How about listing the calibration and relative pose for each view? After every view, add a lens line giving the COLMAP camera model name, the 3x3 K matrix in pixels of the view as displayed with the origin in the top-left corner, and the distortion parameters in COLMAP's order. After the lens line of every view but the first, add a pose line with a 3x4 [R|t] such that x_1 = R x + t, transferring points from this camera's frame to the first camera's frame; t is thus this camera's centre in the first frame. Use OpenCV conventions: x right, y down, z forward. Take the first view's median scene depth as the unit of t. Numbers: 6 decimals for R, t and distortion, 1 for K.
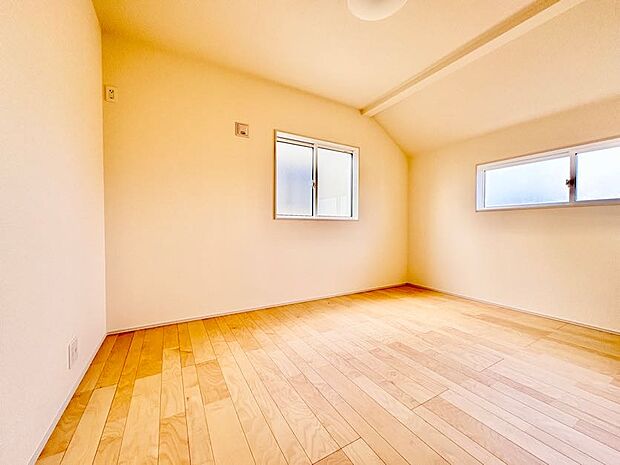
lens RADIAL K [[247.0, 0, 309.7], [0, 247.0, 230.0], [0, 0, 1]] dist [0.001724, -0.000043]
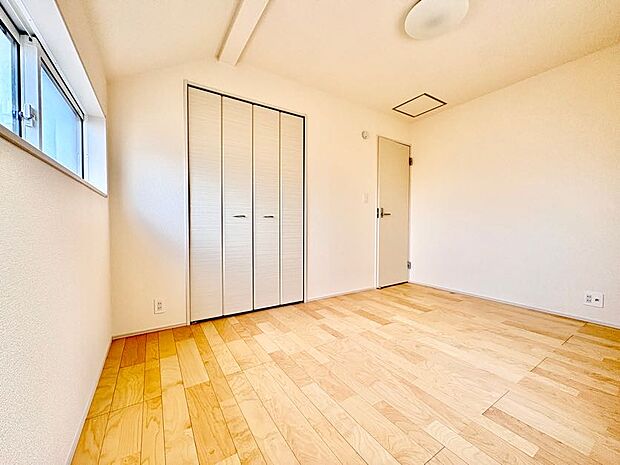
lens RADIAL K [[247.0, 0, 310.2], [0, 247.0, 231.3], [0, 0, 1]] dist [0.001724, -0.000043]
pose [[-0.999035, -0.004239, -0.043724, 0.568127], [-0.005584, 0.999514, 0.030683, -0.012172], [0.043573, 0.030898, -0.998572, 1.365811]]
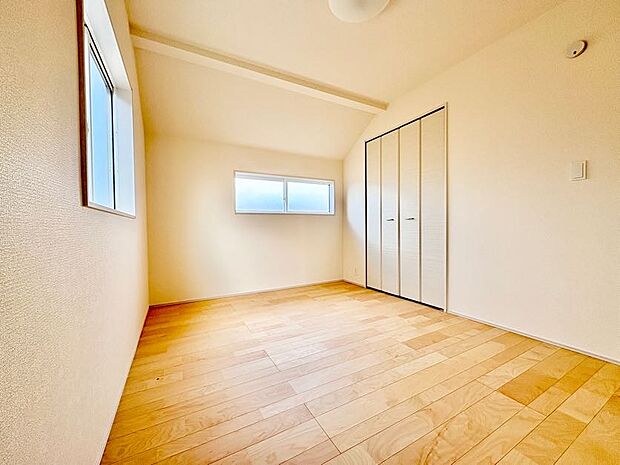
lens RADIAL K [[247.0, 0, 309.7], [0, 247.0, 231.8], [0, 0, 1]] dist [0.001724, -0.000043]
pose [[0.023774, -0.023238, 0.999447, -0.483700], [0.020216, 0.999537, 0.022759, -0.016284], [-0.999513, 0.019664, 0.024233, 0.771839]]
